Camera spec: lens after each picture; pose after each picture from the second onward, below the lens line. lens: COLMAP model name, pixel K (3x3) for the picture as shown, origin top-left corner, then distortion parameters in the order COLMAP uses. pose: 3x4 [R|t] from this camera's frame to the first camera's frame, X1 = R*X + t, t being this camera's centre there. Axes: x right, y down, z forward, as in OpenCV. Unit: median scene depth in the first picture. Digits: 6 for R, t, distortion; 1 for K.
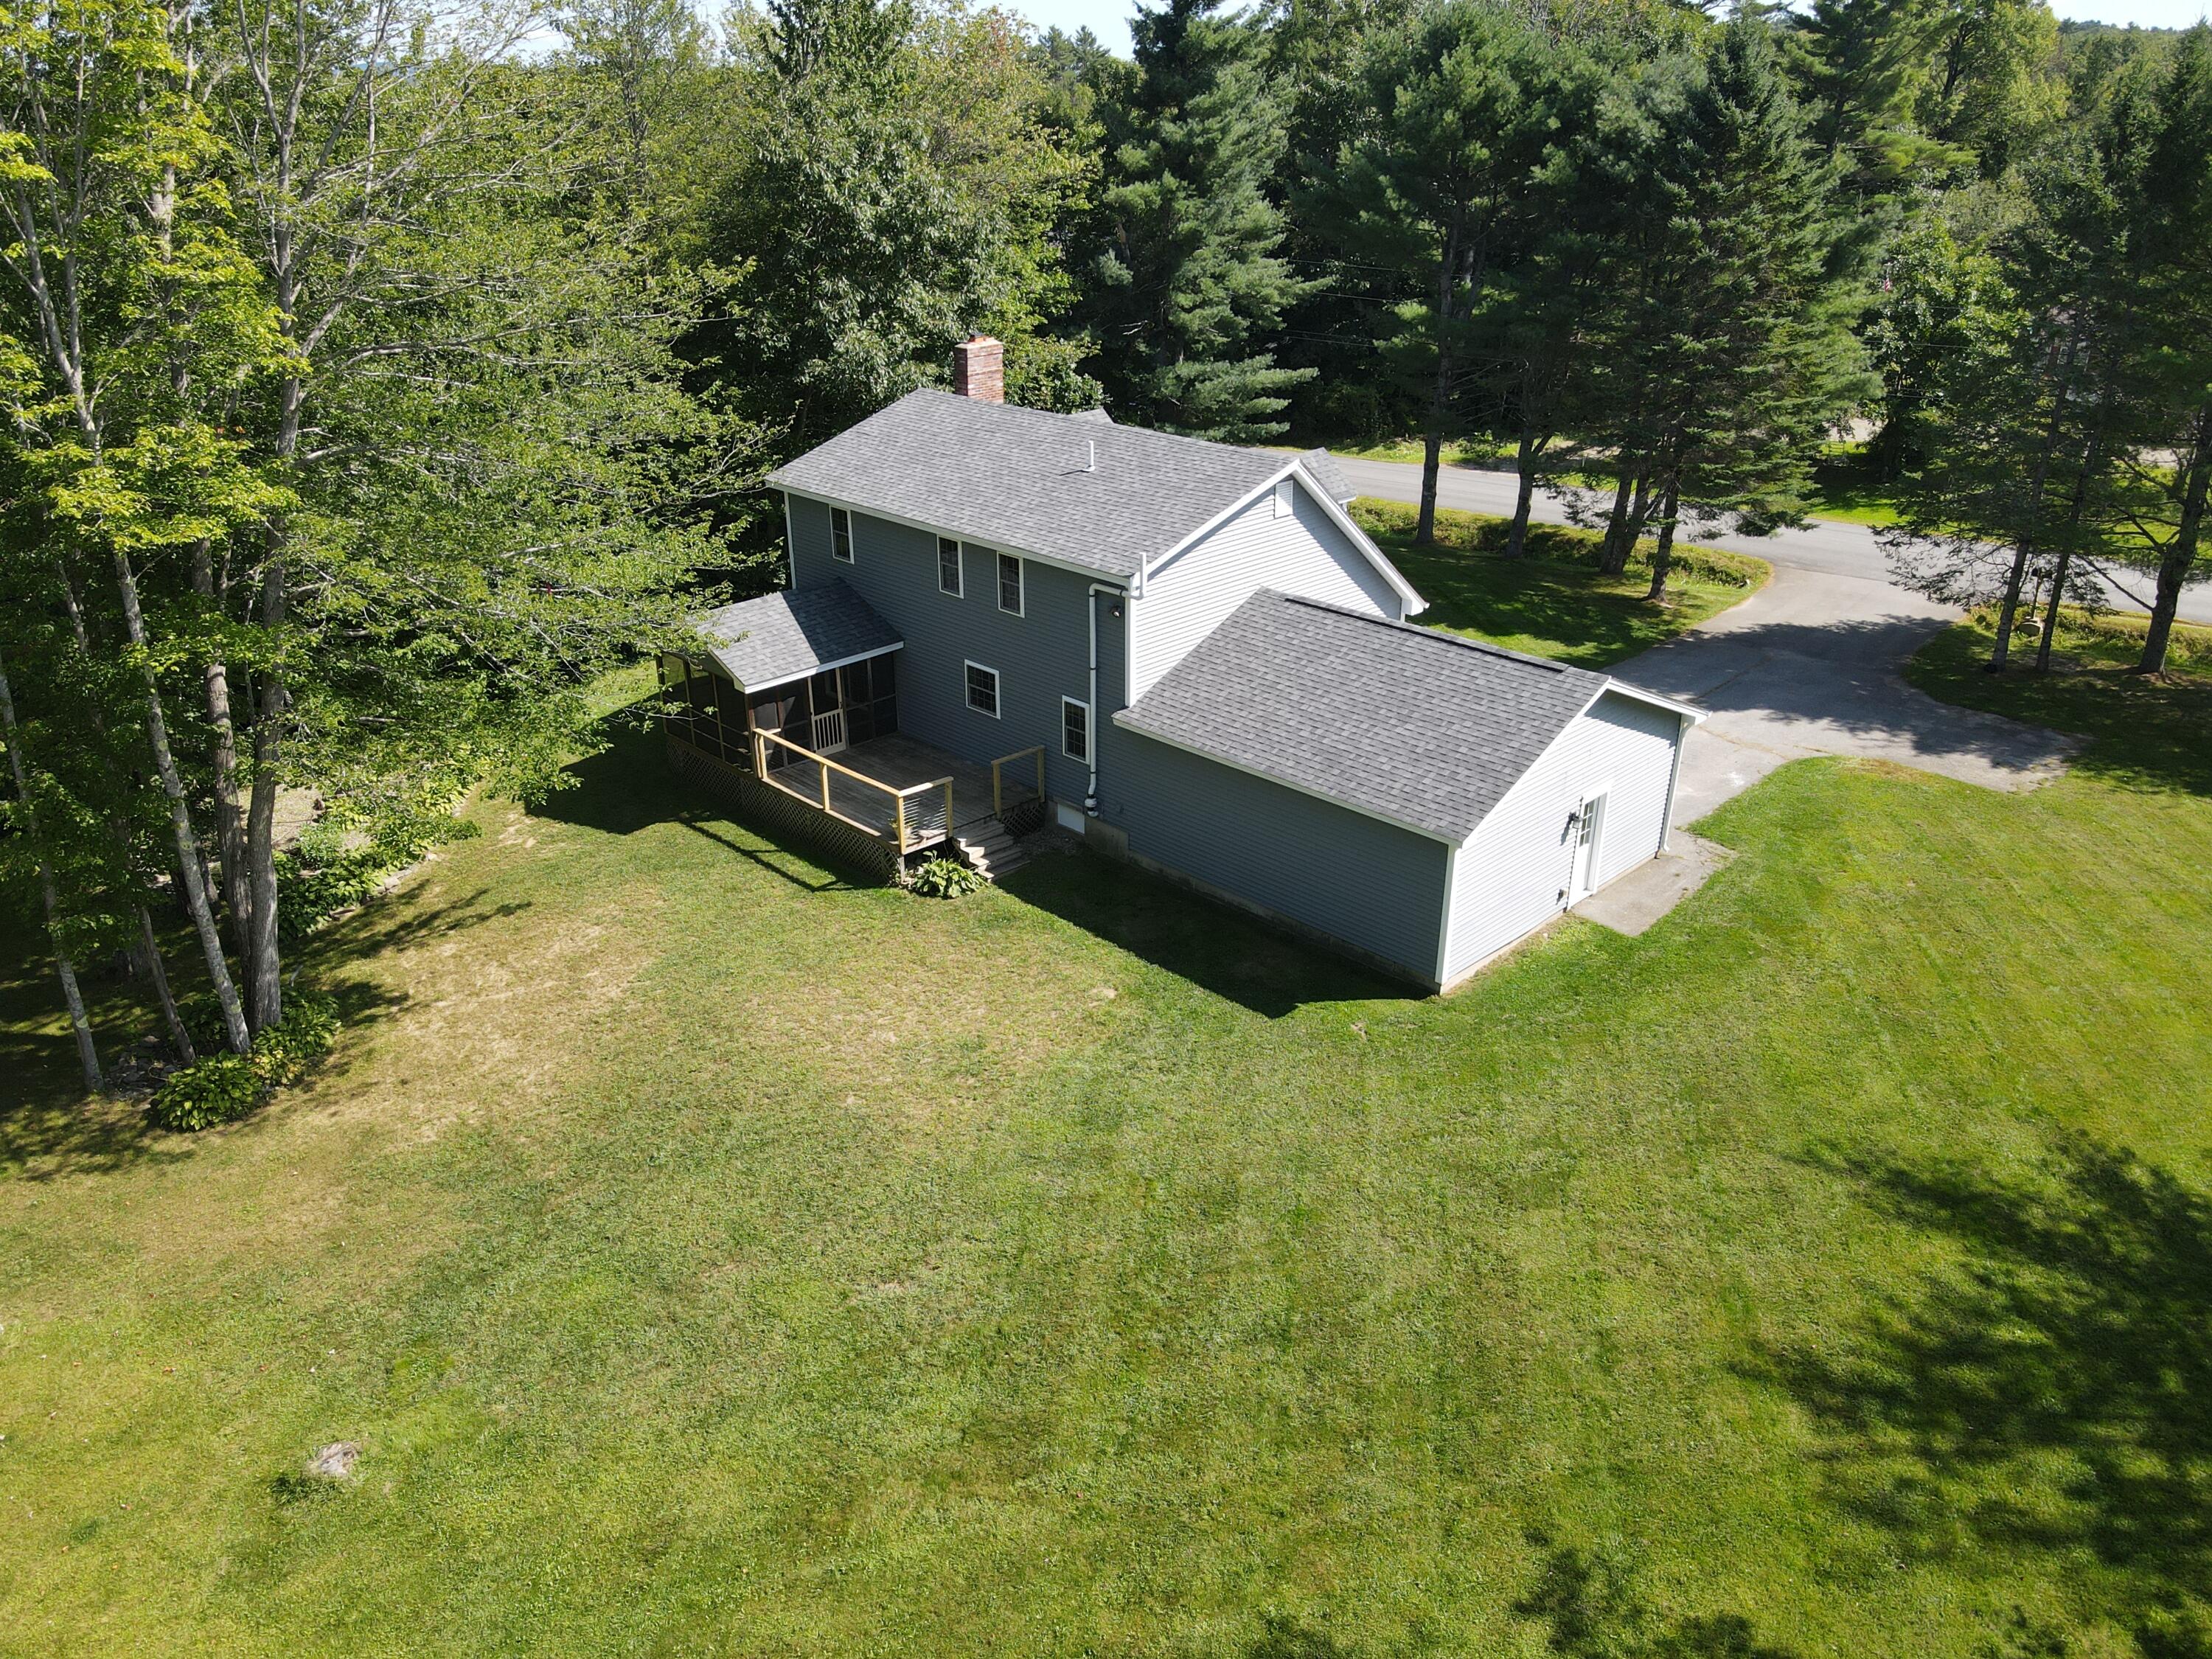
lens RADIAL K [[1614.9, 0, 1112.0], [0, 1614.9, 839.3], [0, 0, 1]] dist [-0.004698, 0.020366]
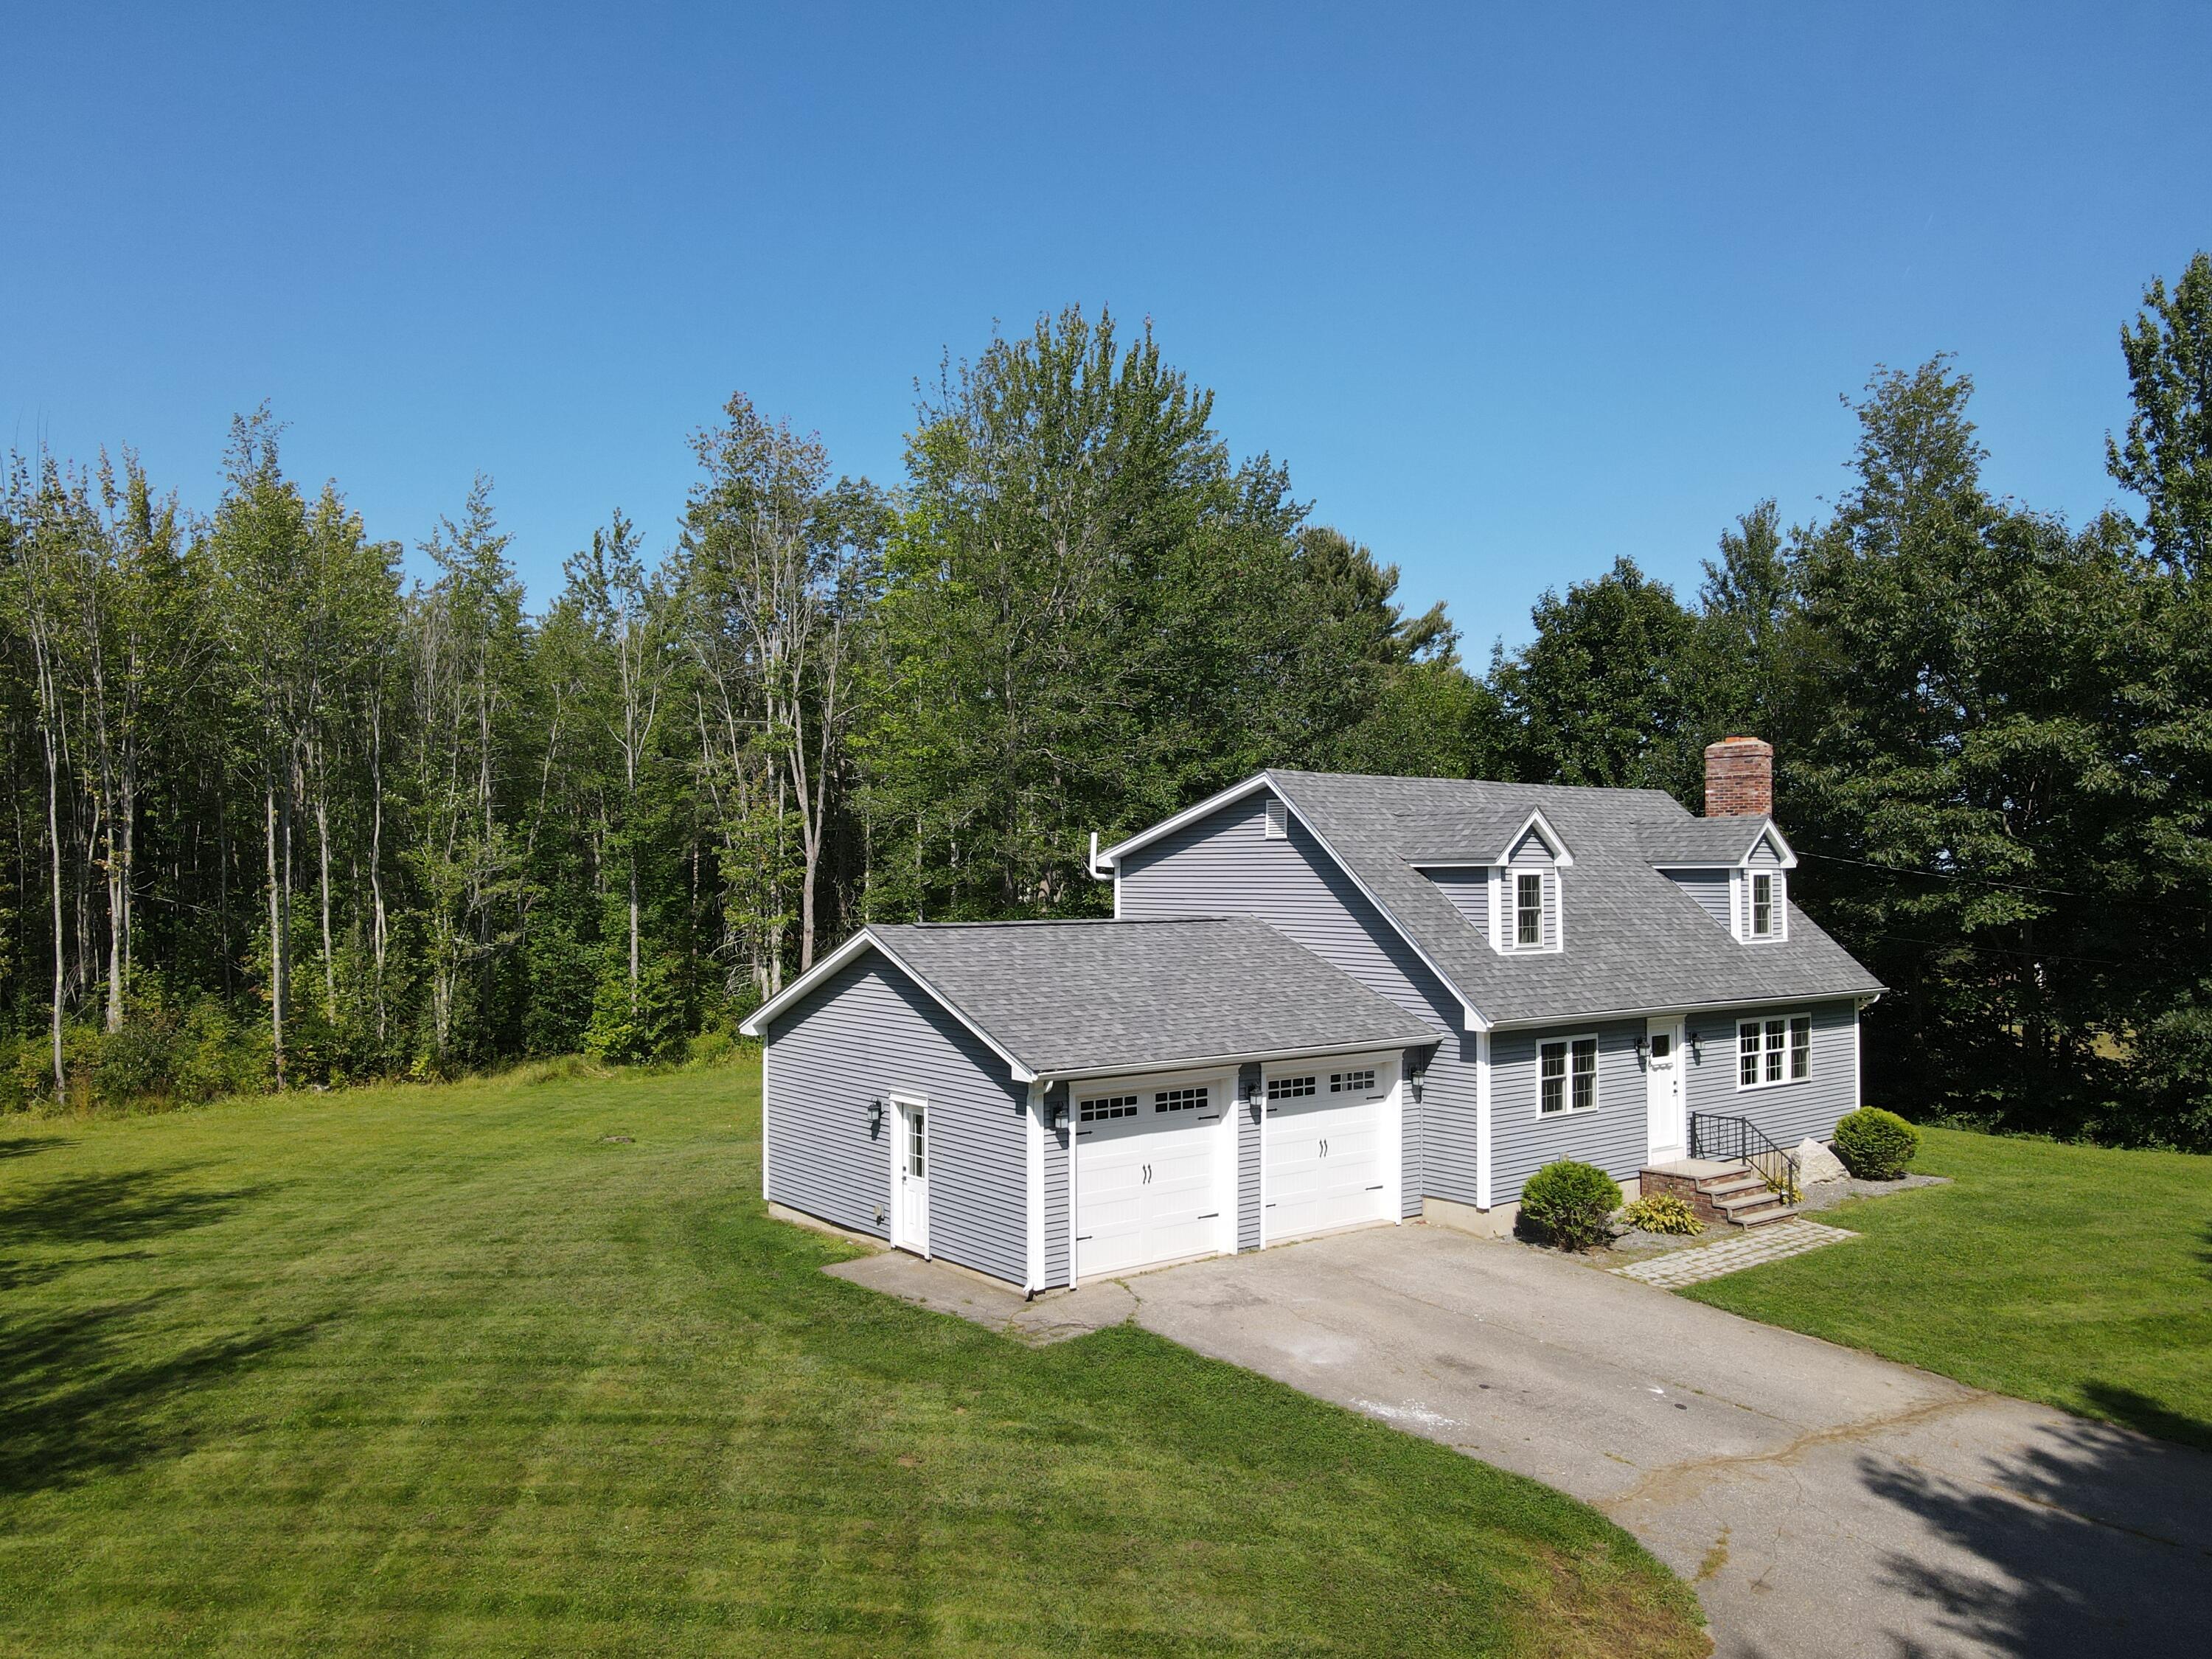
lens RADIAL K [[1614.9, 0, 1084.4], [0, 1614.9, 862.3], [0, 0, 1]] dist [-0.004698, 0.020366]
pose [[-0.110951, -0.018334, -0.993657, 1.019106], [-0.453766, 0.890463, 0.034237, -0.183189], [0.884187, 0.454687, -0.107117, 1.057122]]
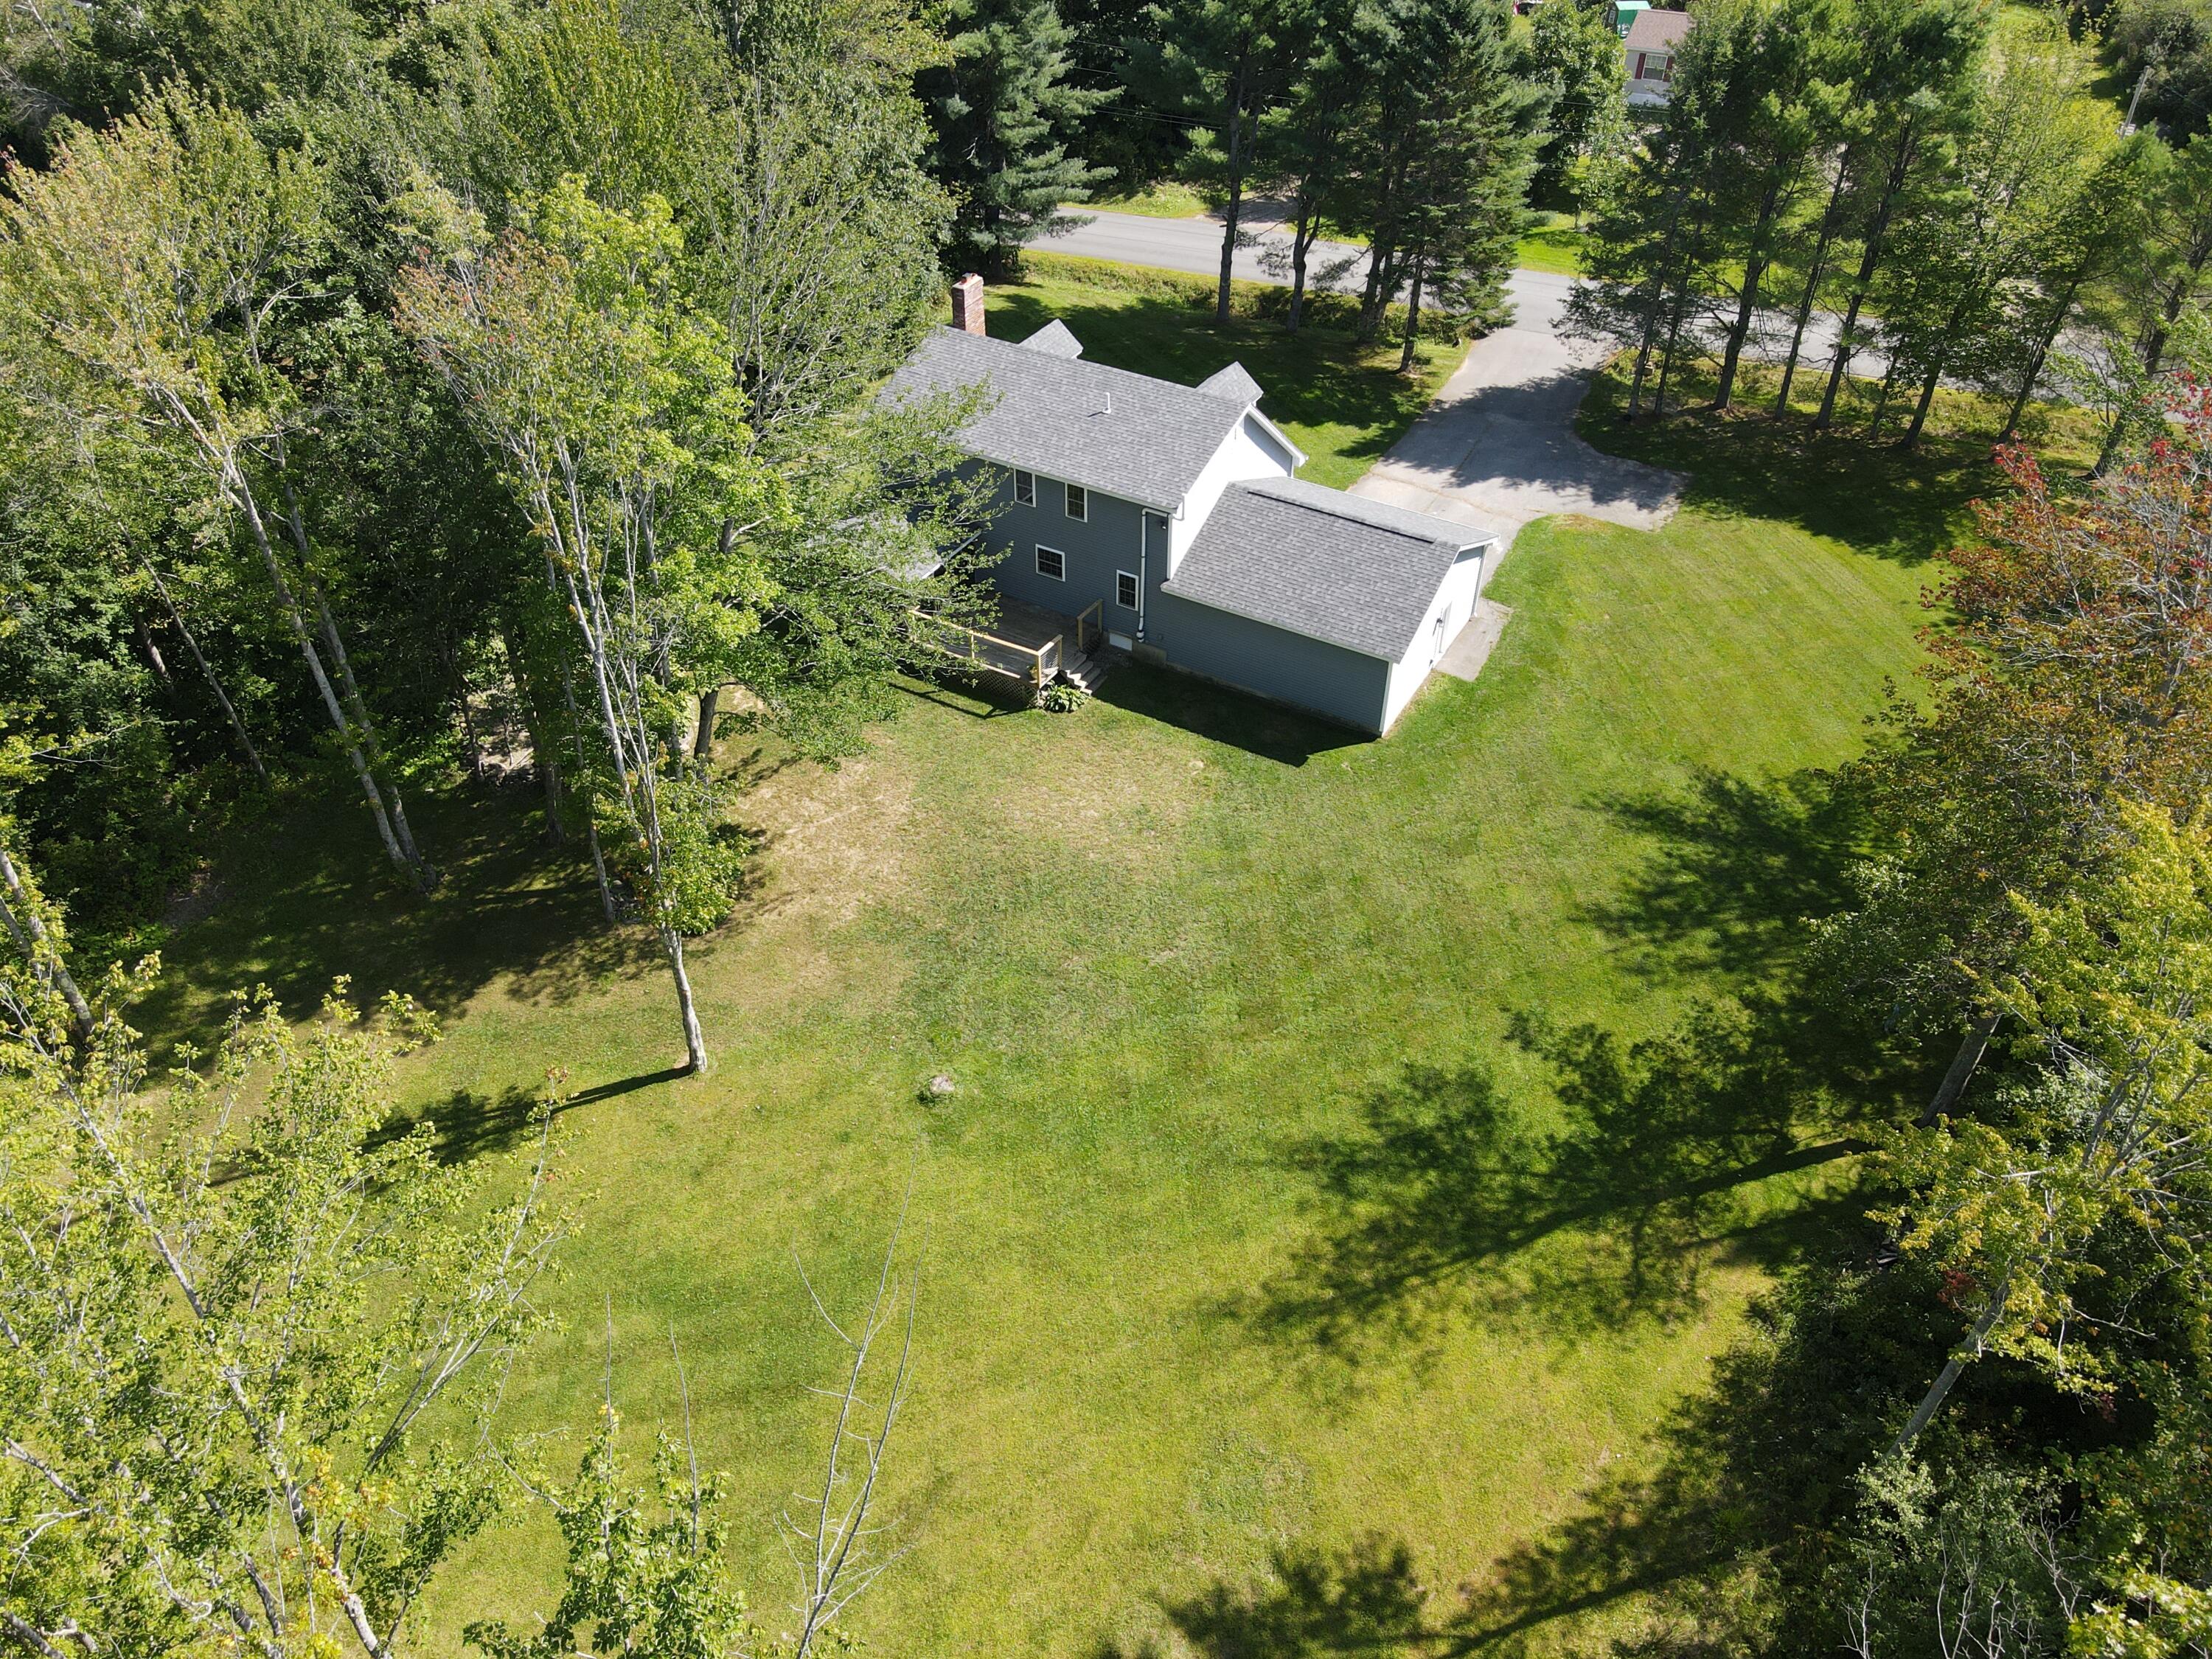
lens RADIAL K [[1614.9, 0, 1115.8], [0, 1614.9, 834.3], [0, 0, 1]] dist [-0.004698, 0.020366]
pose [[0.964459, -0.167575, 0.204298, -0.415959], [0.105789, 0.953386, 0.282602, -0.303231], [-0.242132, -0.250945, 0.937229, -0.565221]]
